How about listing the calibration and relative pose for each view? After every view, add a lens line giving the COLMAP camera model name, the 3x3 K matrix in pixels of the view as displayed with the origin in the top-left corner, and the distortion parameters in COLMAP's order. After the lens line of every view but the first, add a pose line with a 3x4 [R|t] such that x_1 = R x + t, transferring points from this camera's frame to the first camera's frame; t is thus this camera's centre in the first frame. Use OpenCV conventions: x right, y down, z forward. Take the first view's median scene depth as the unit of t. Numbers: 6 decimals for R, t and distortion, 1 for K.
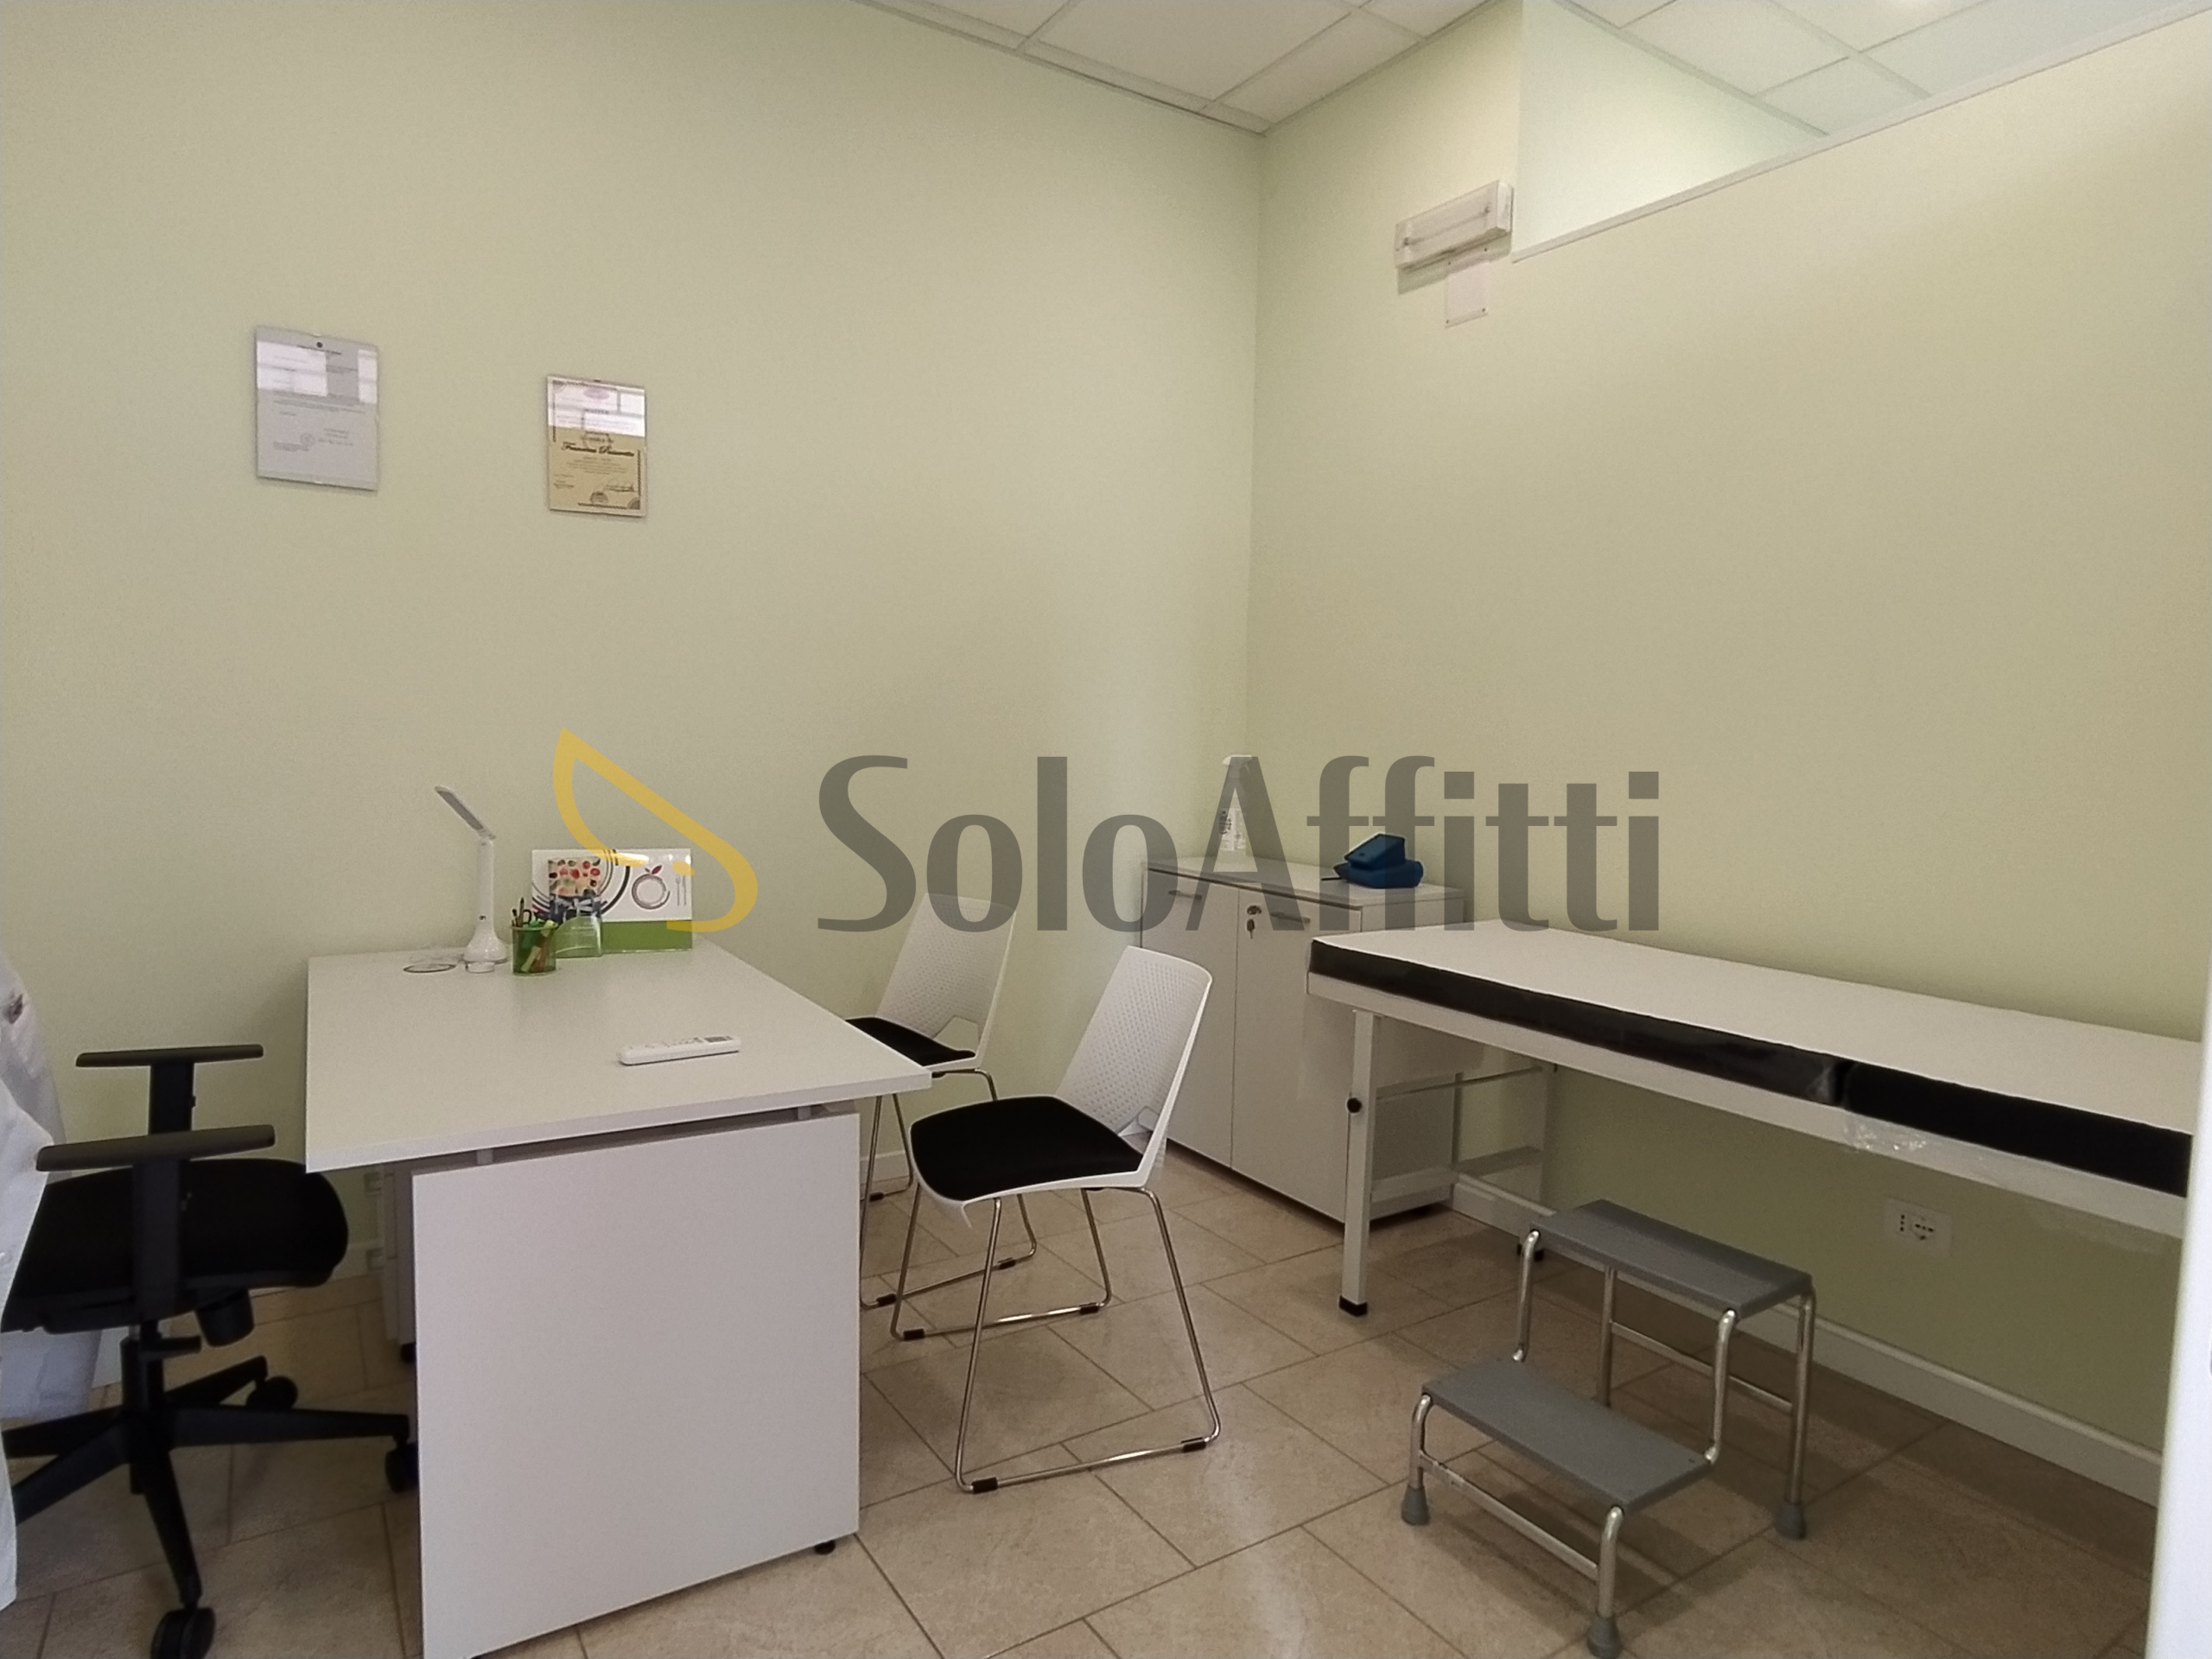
lens RADIAL K [[1292.6, 0, 1107.6], [0, 1292.6, 821.9], [0, 0, 1]] dist [-0.036231, 0.018708]
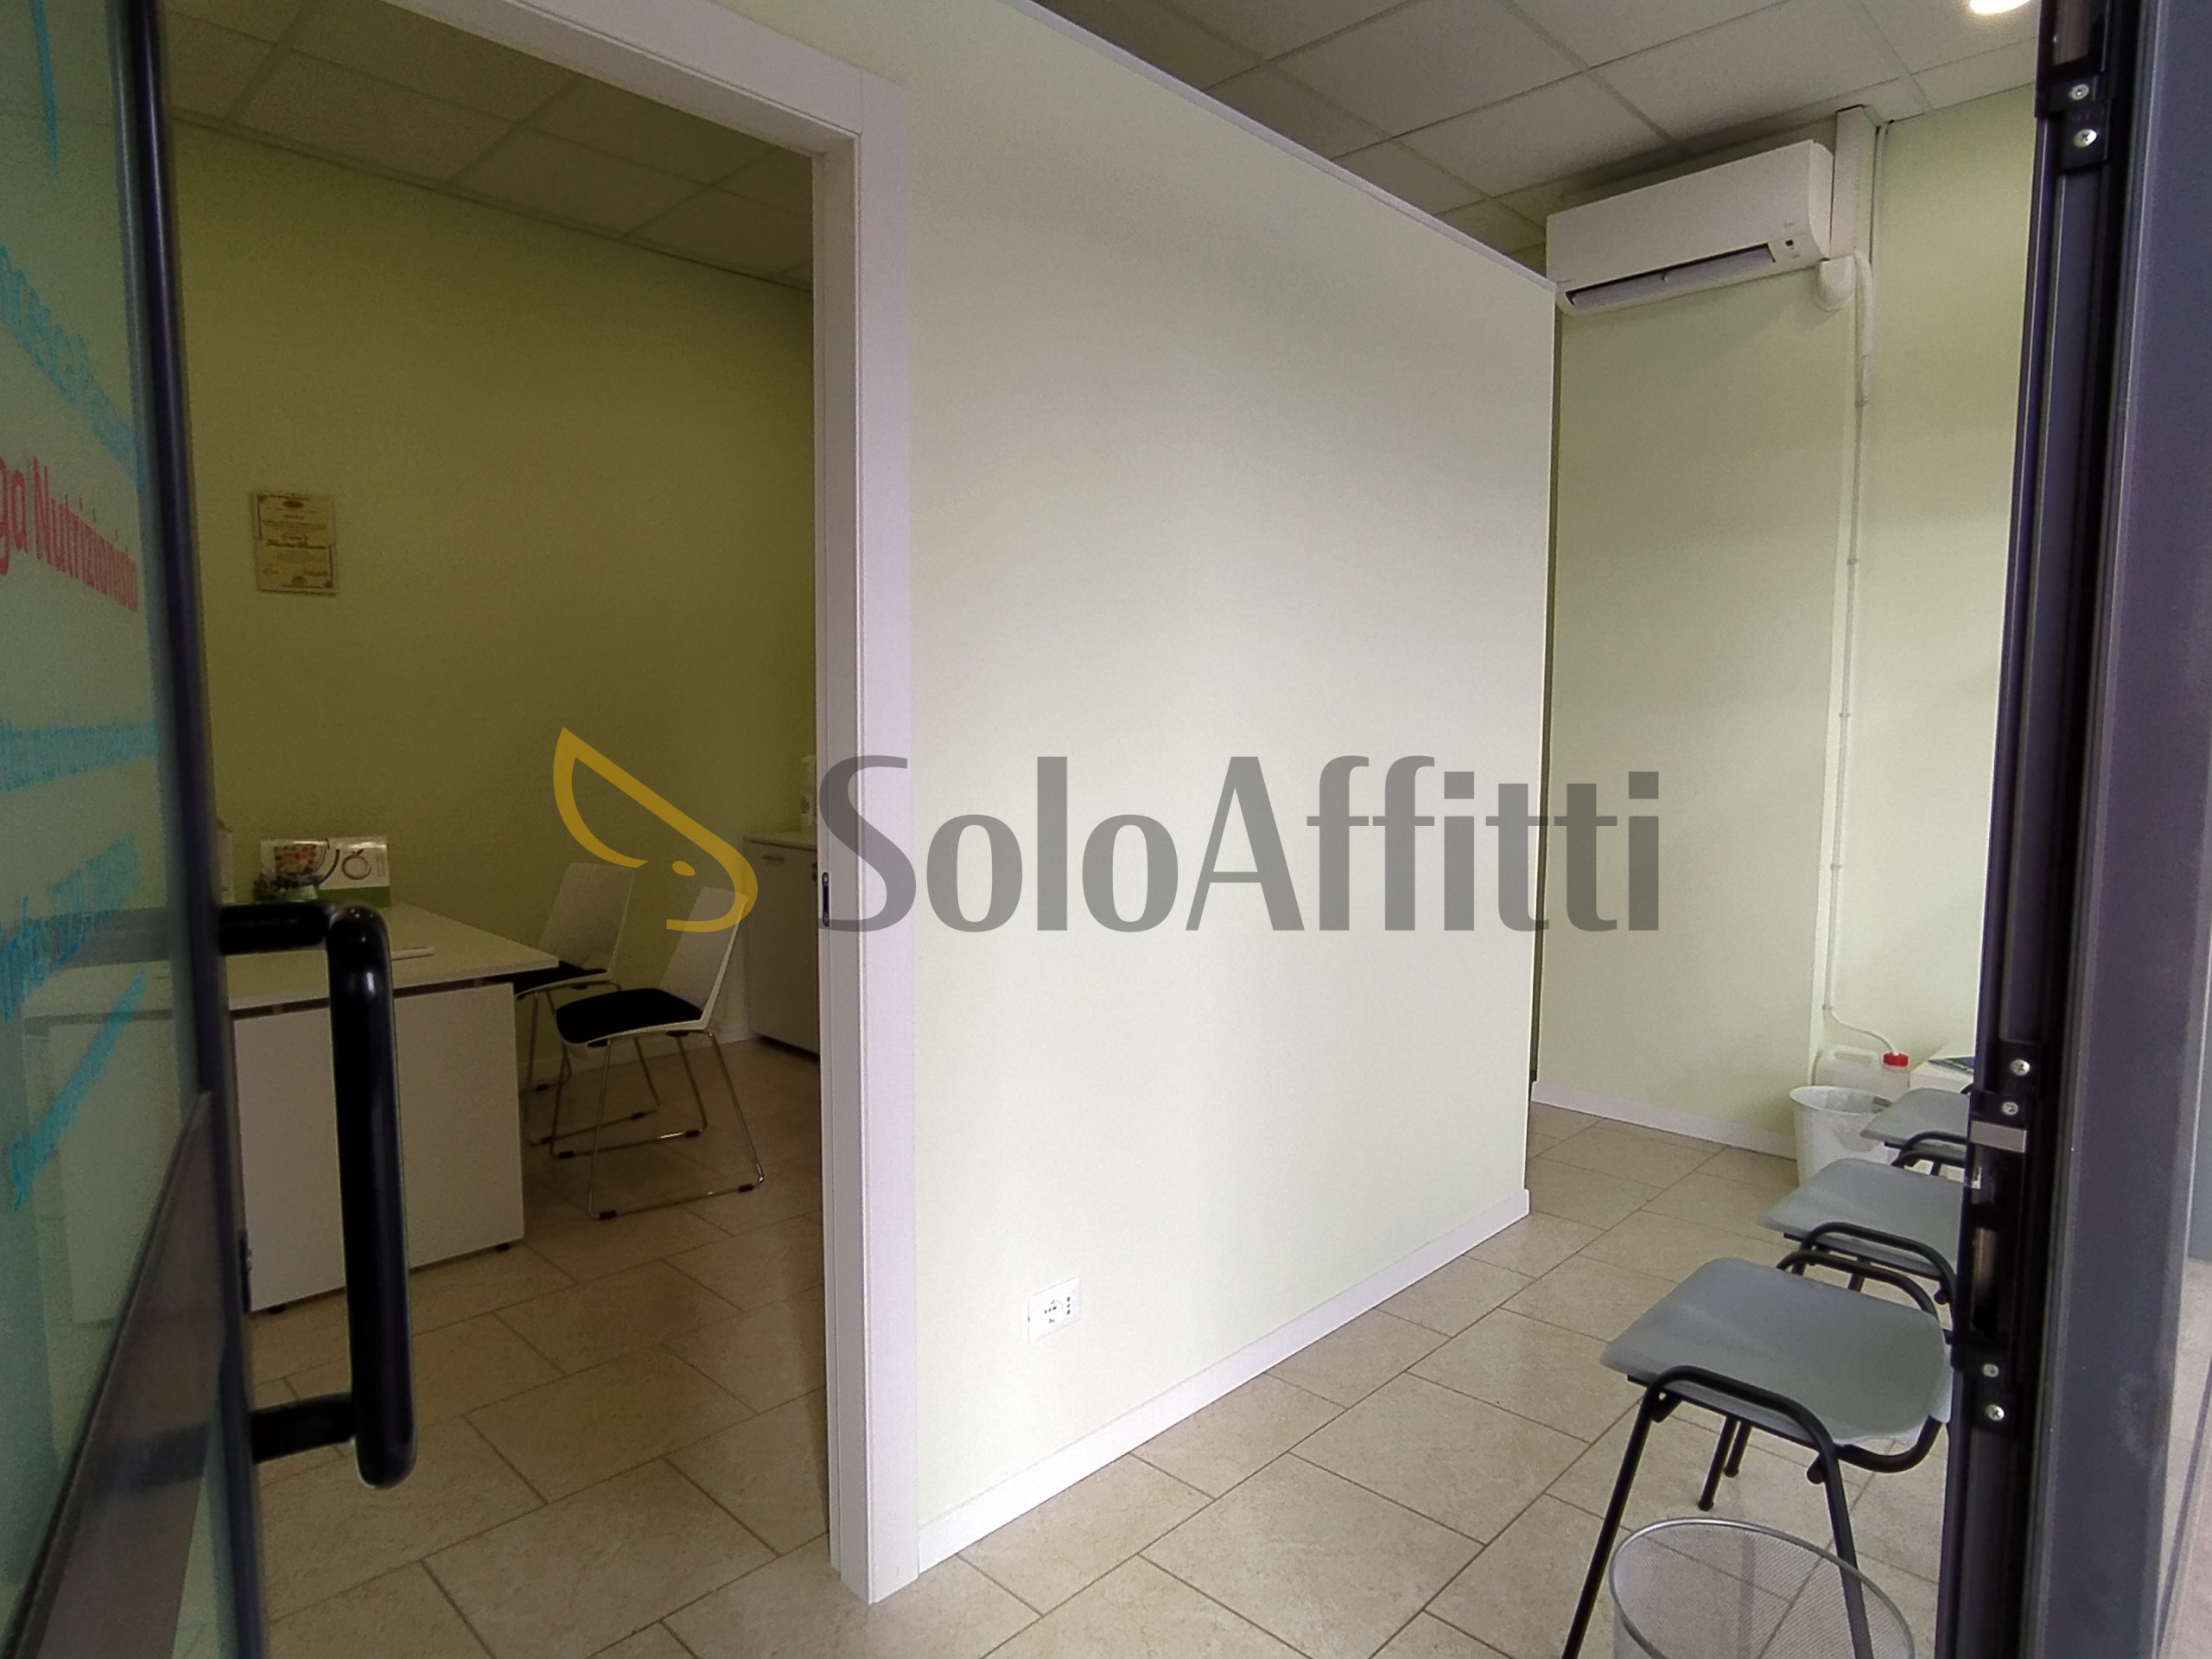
lens RADIAL K [[1292.6, 0, 1149.4], [0, 1292.6, 842.5], [0, 0, 1]] dist [-0.036231, 0.018708]
pose [[0.968397, -0.032192, 0.247329, 0.142619], [0.026134, 0.999273, 0.027741, 0.011152], [-0.248042, -0.020400, 0.968534, -0.578711]]
